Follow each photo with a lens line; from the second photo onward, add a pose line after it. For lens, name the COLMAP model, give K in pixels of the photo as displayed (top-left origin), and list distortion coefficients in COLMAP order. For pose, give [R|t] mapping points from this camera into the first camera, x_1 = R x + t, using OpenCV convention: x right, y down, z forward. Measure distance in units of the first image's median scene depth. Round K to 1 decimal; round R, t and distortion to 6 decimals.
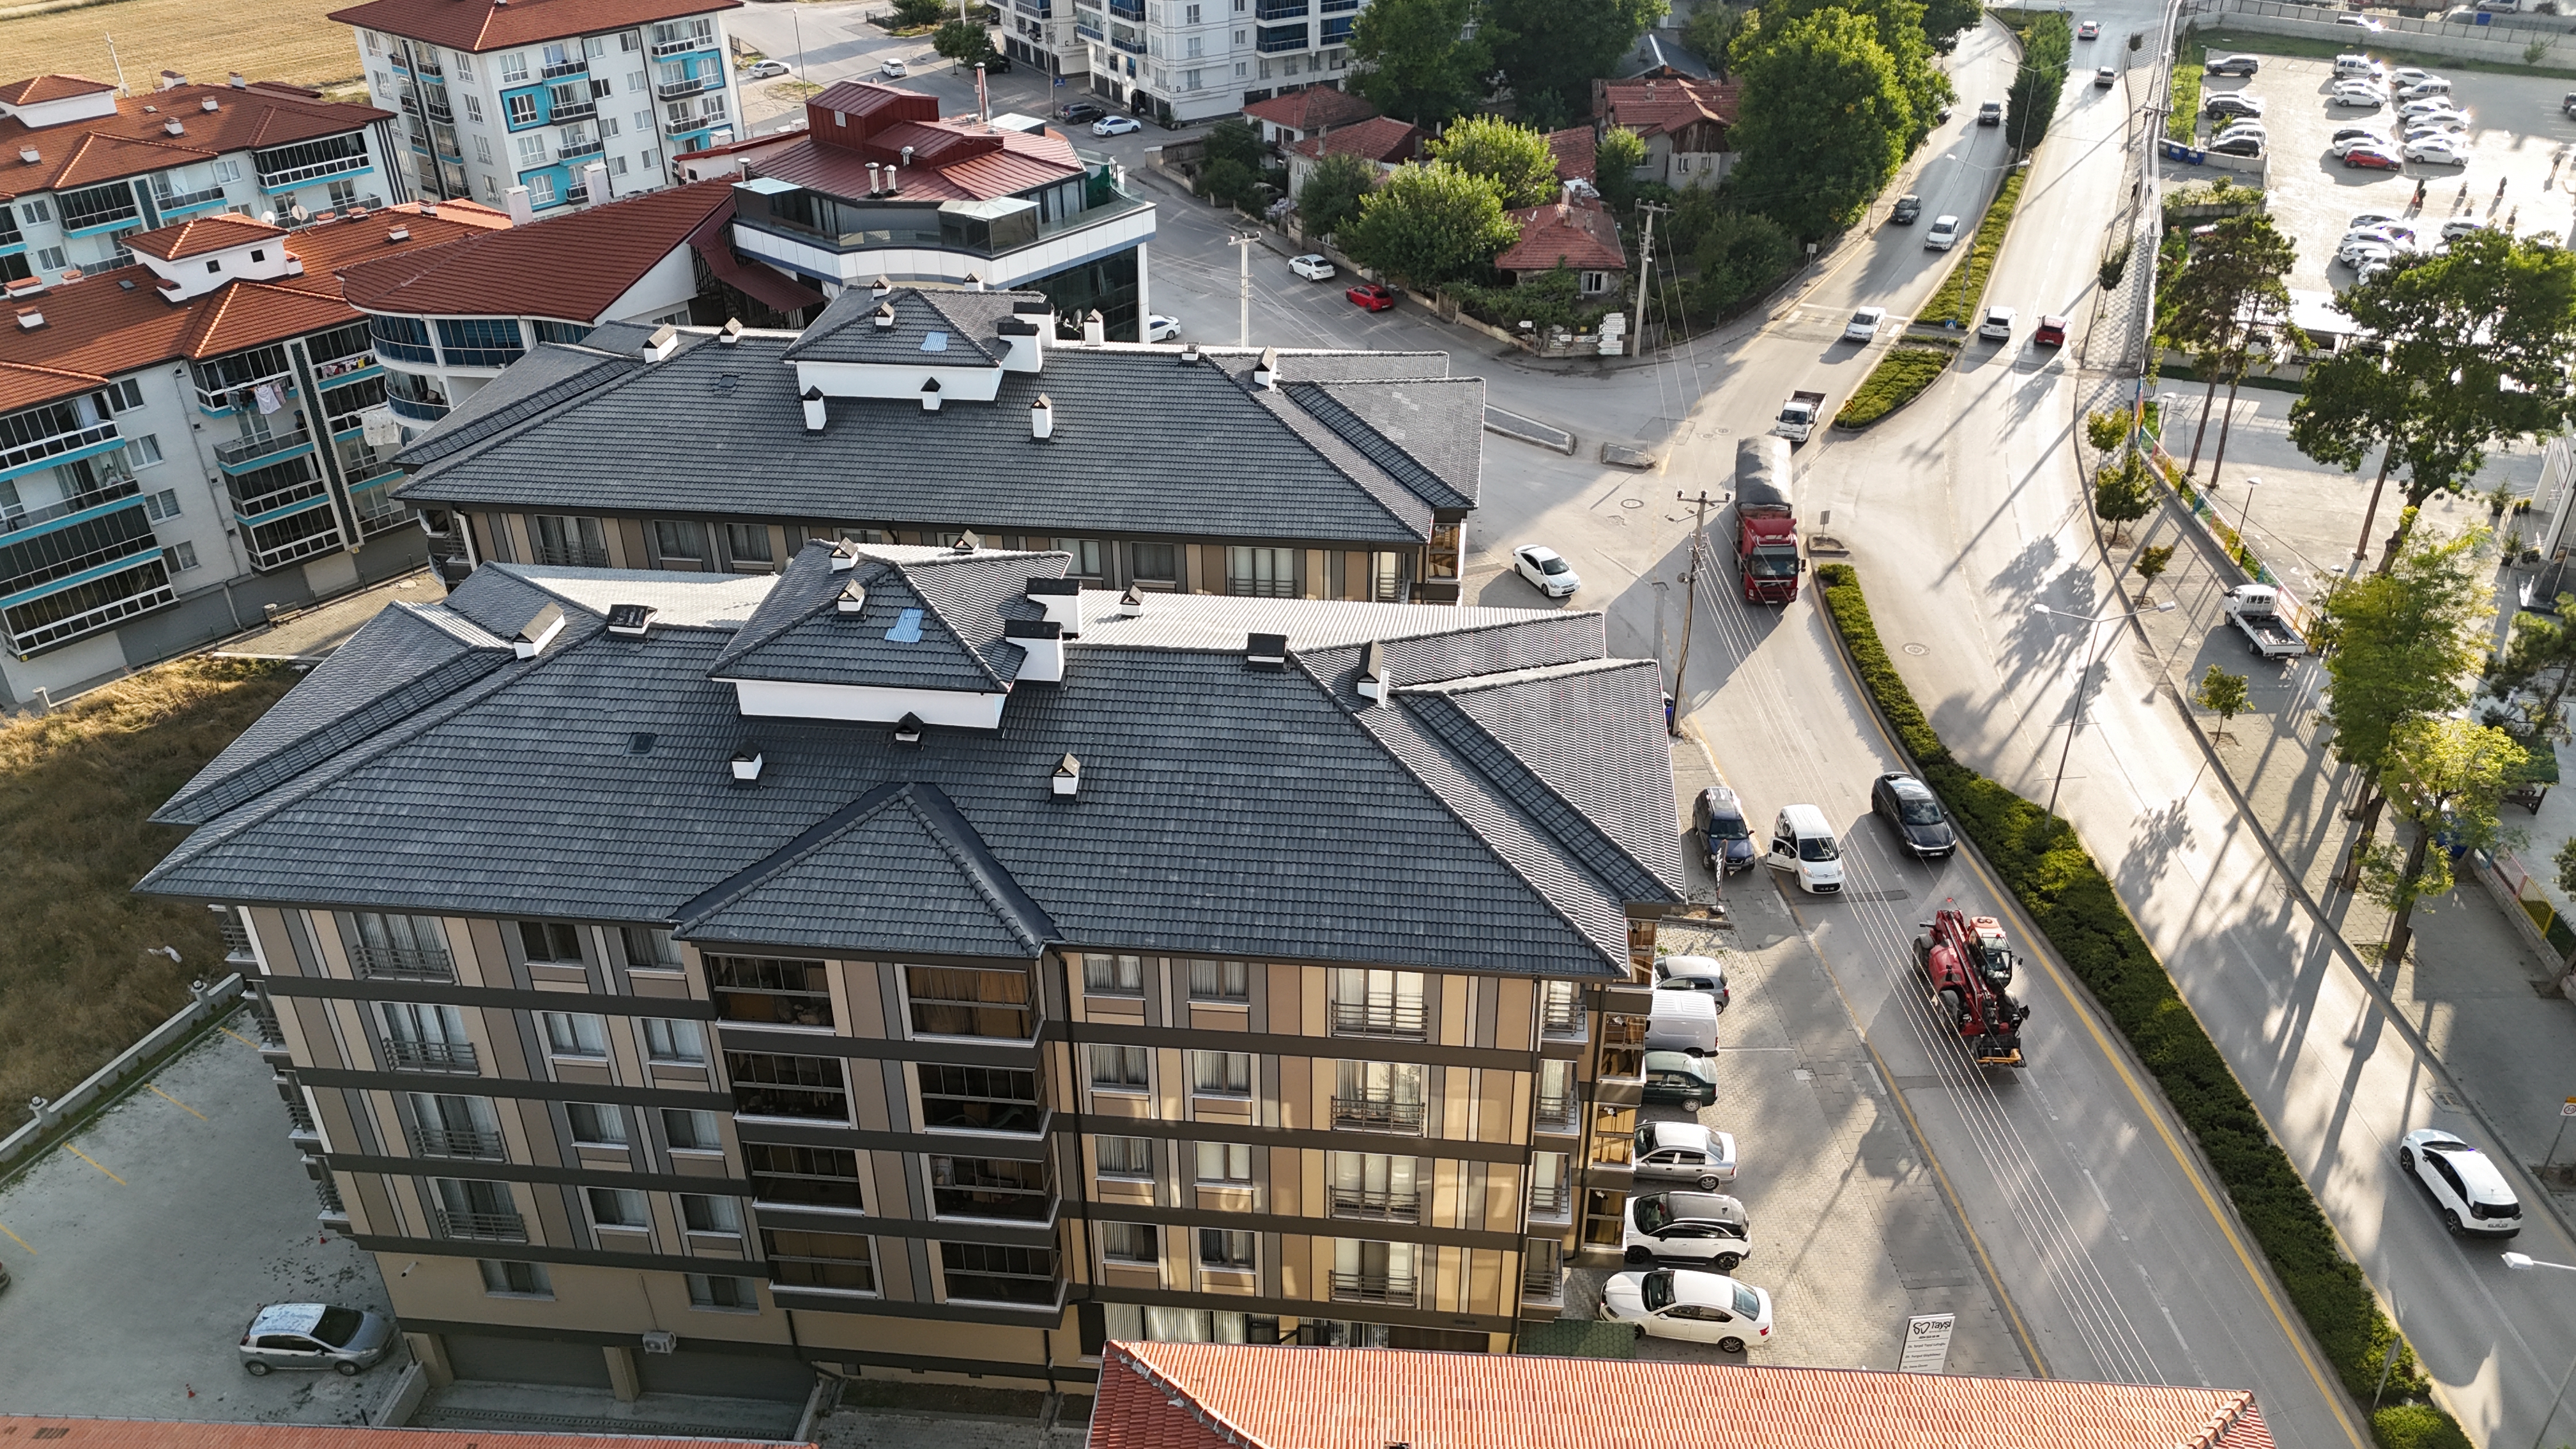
lens RADIAL K [[1887.7, 0, 1289.7], [0, 1887.7, 728.4], [0, 0, 1]] dist [0.084725, -0.085517]
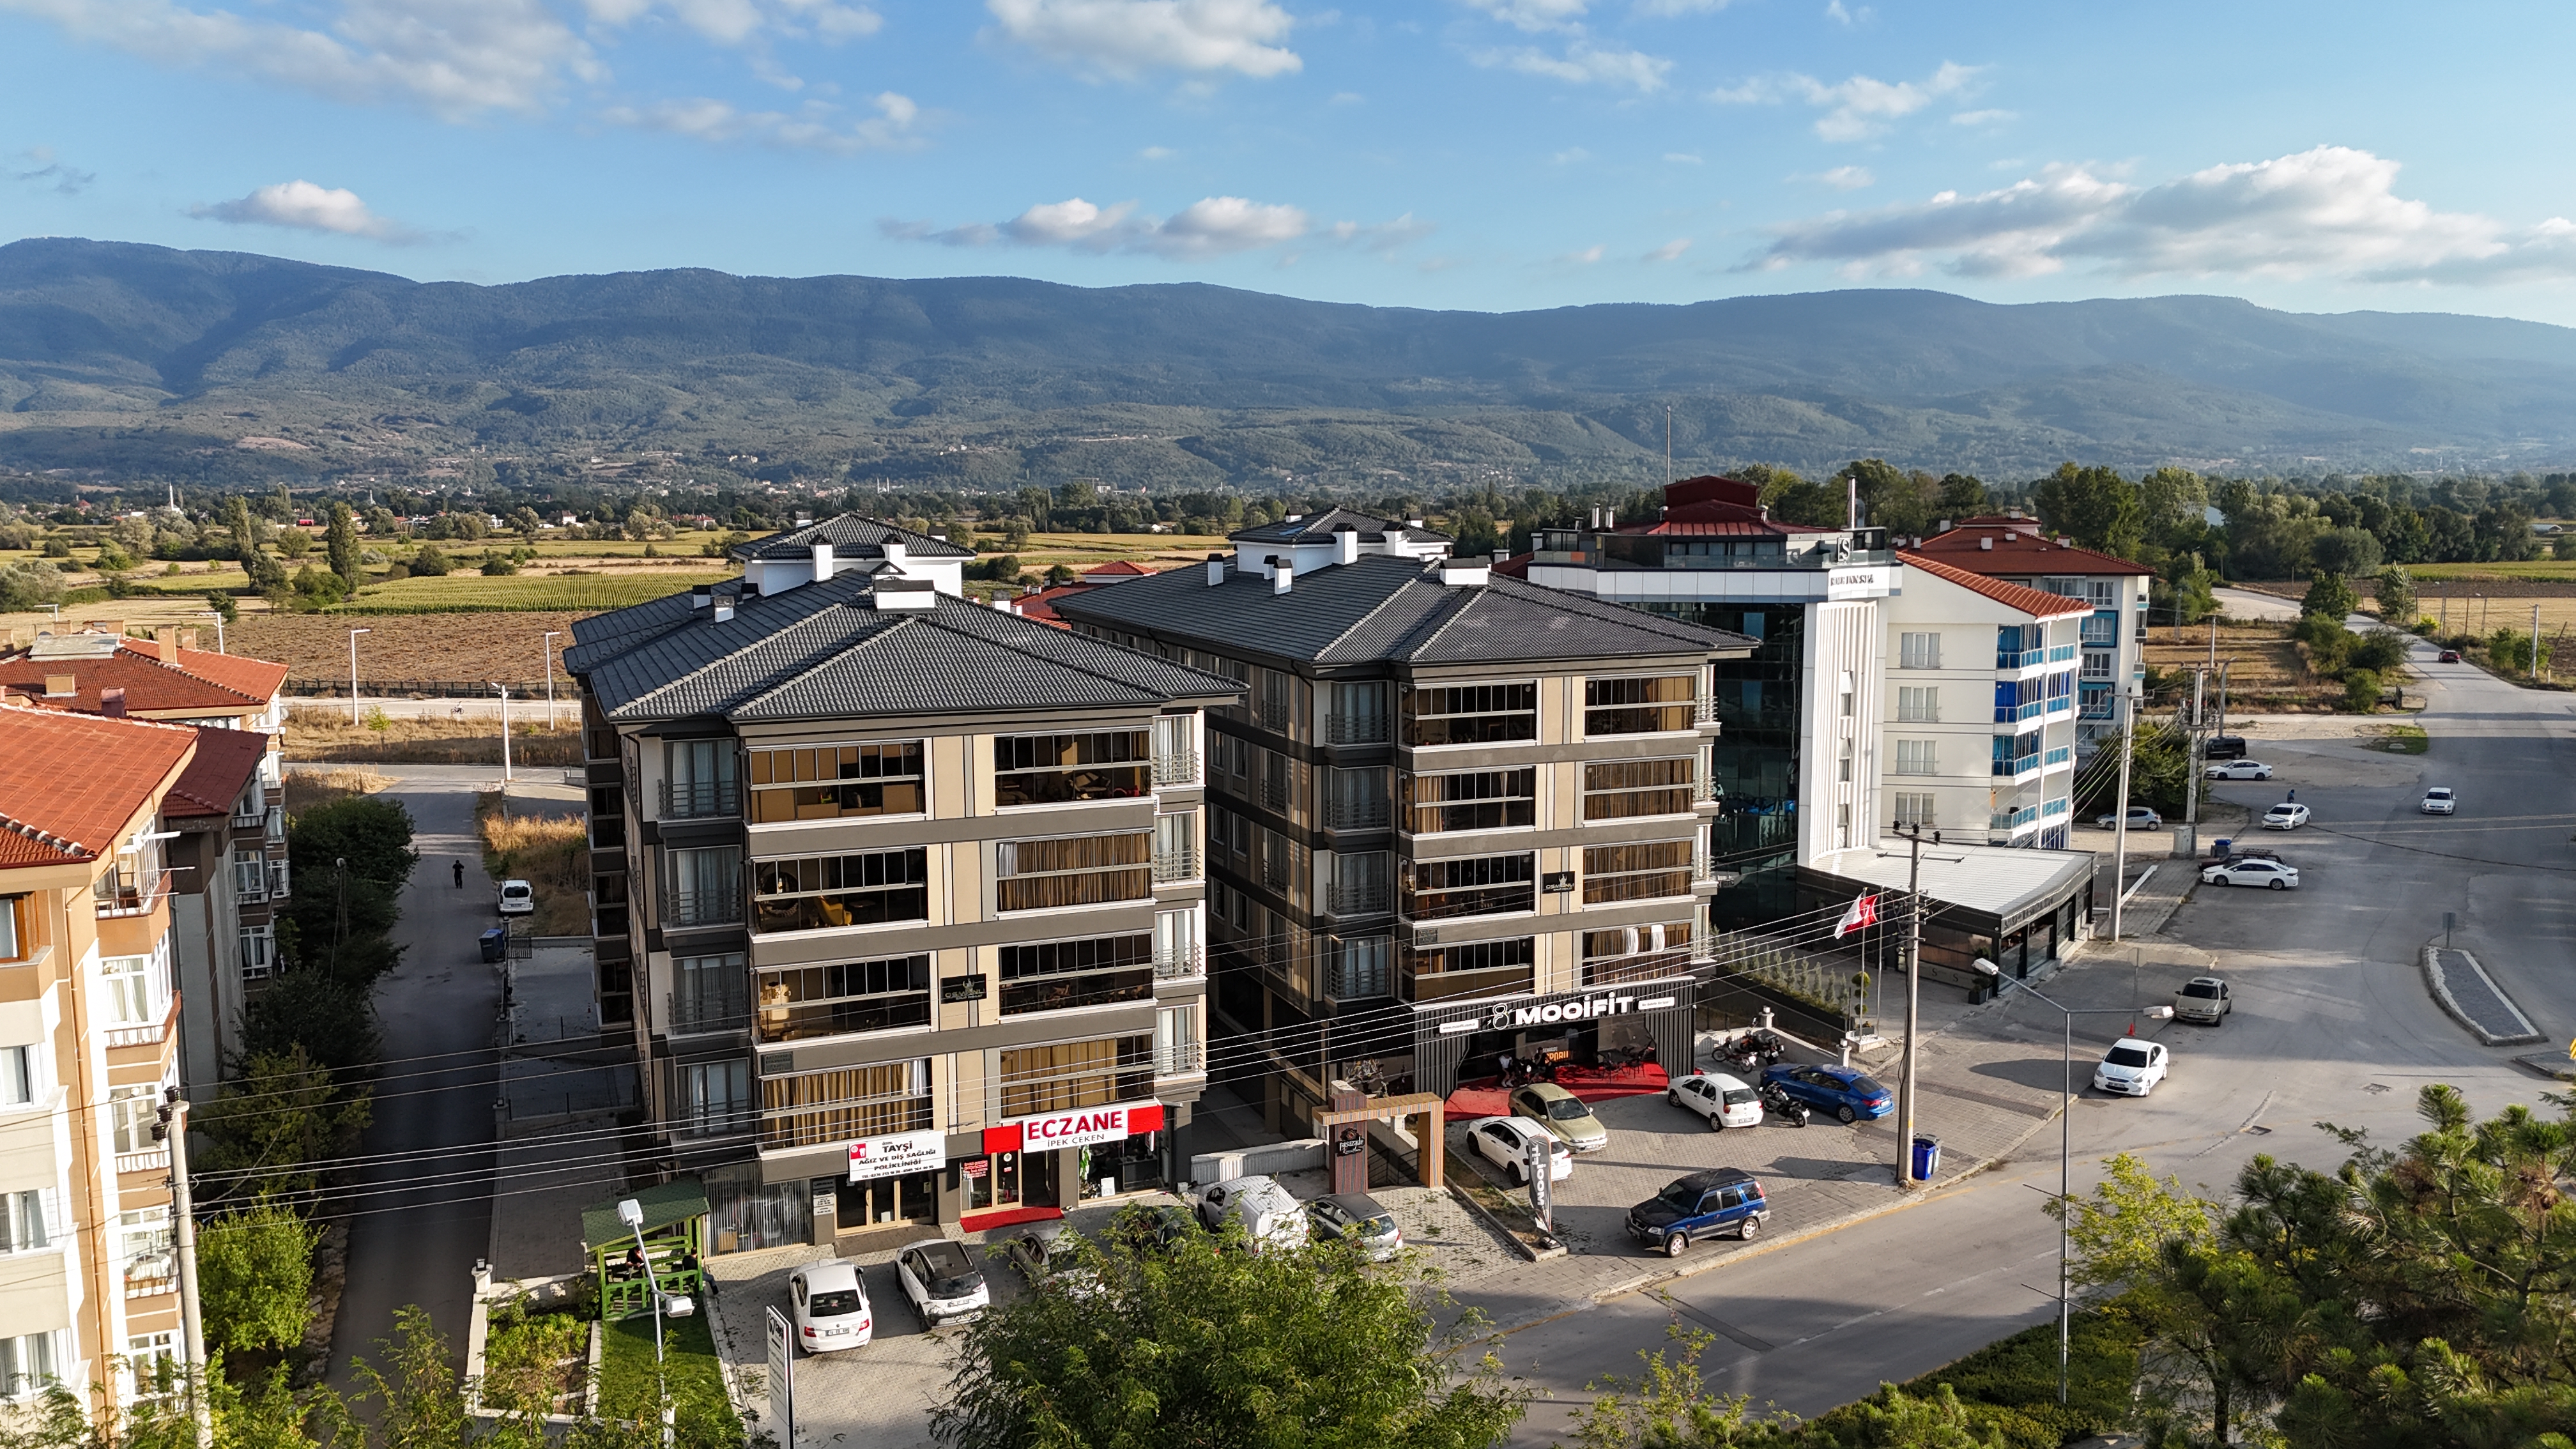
lens RADIAL K [[1887.7, 0, 1293.3], [0, 1887.7, 721.3], [0, 0, 1]] dist [0.084725, -0.085517]
pose [[0.467990, 0.113504, -0.876414, 0.615792], [-0.454117, 0.881654, -0.128308, 0.040885], [0.758131, 0.458042, 0.464150, 0.346092]]
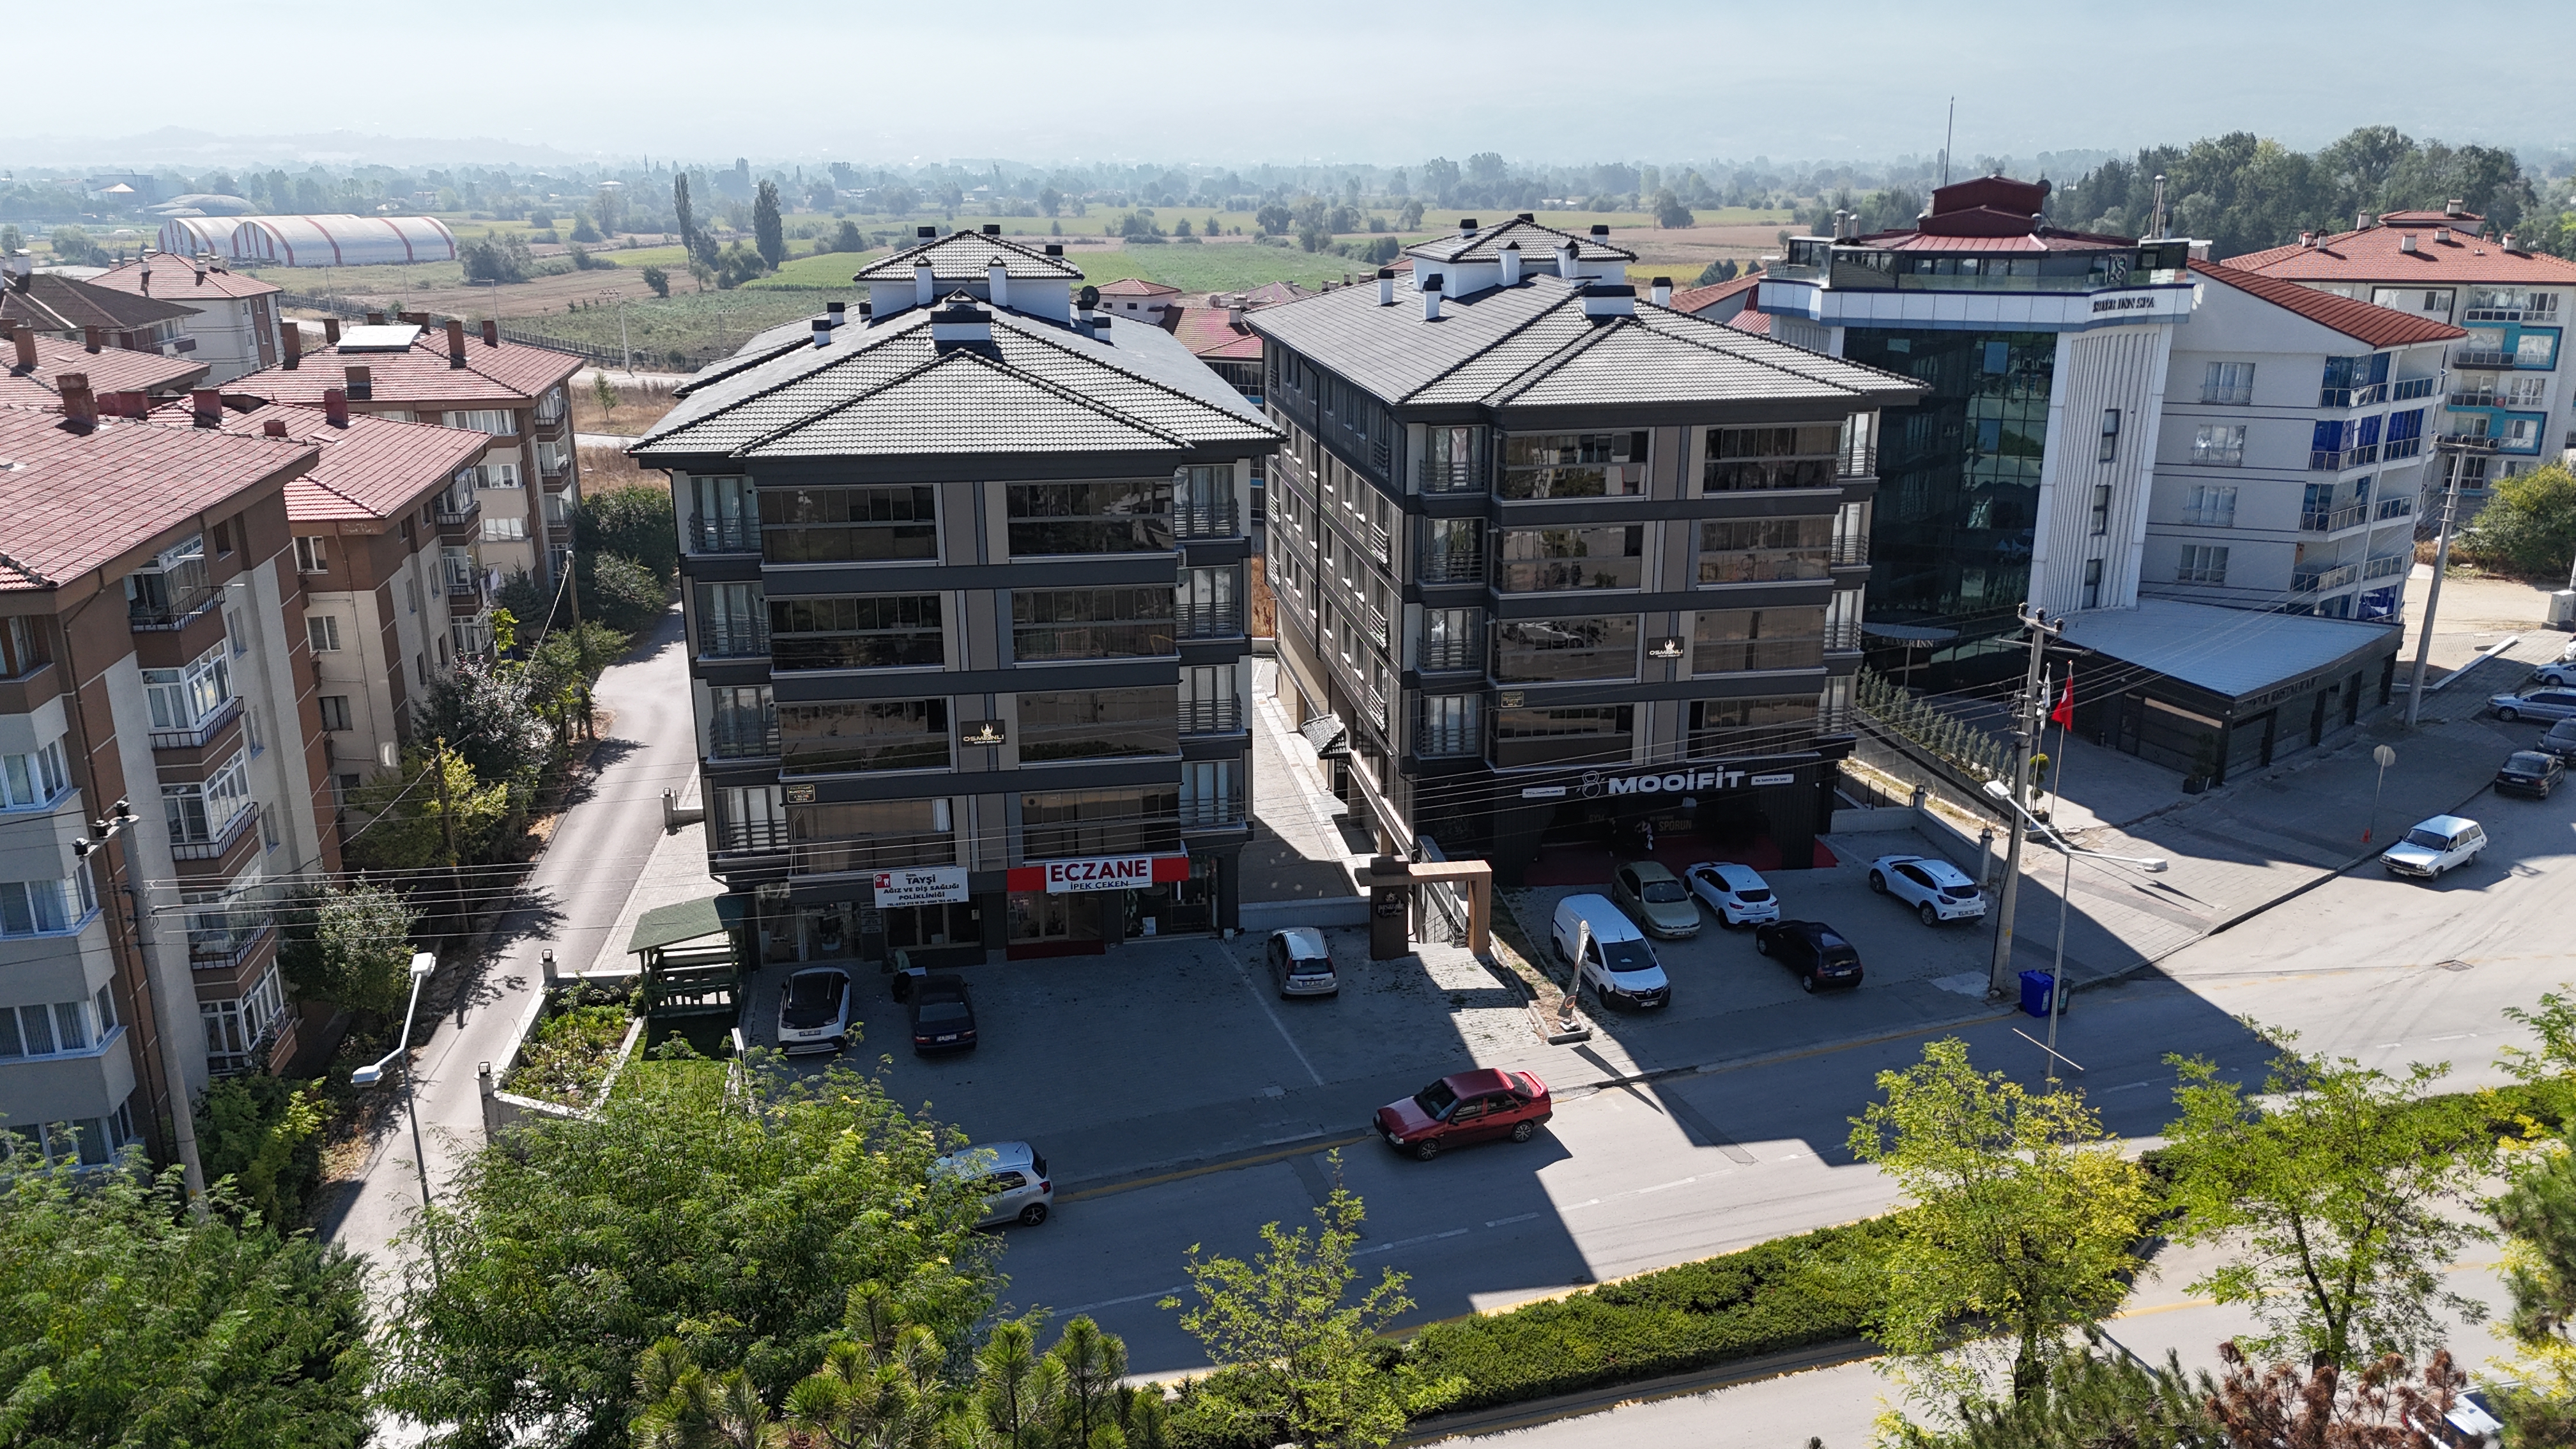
lens RADIAL K [[1887.7, 0, 1294.5], [0, 1887.7, 721.8], [0, 0, 1]] dist [0.084725, -0.085517]
pose [[0.266544, 0.279048, -0.922544, 0.632352], [-0.494863, 0.860996, 0.117453, -0.030805], [0.827082, 0.425227, 0.367584, 0.434605]]
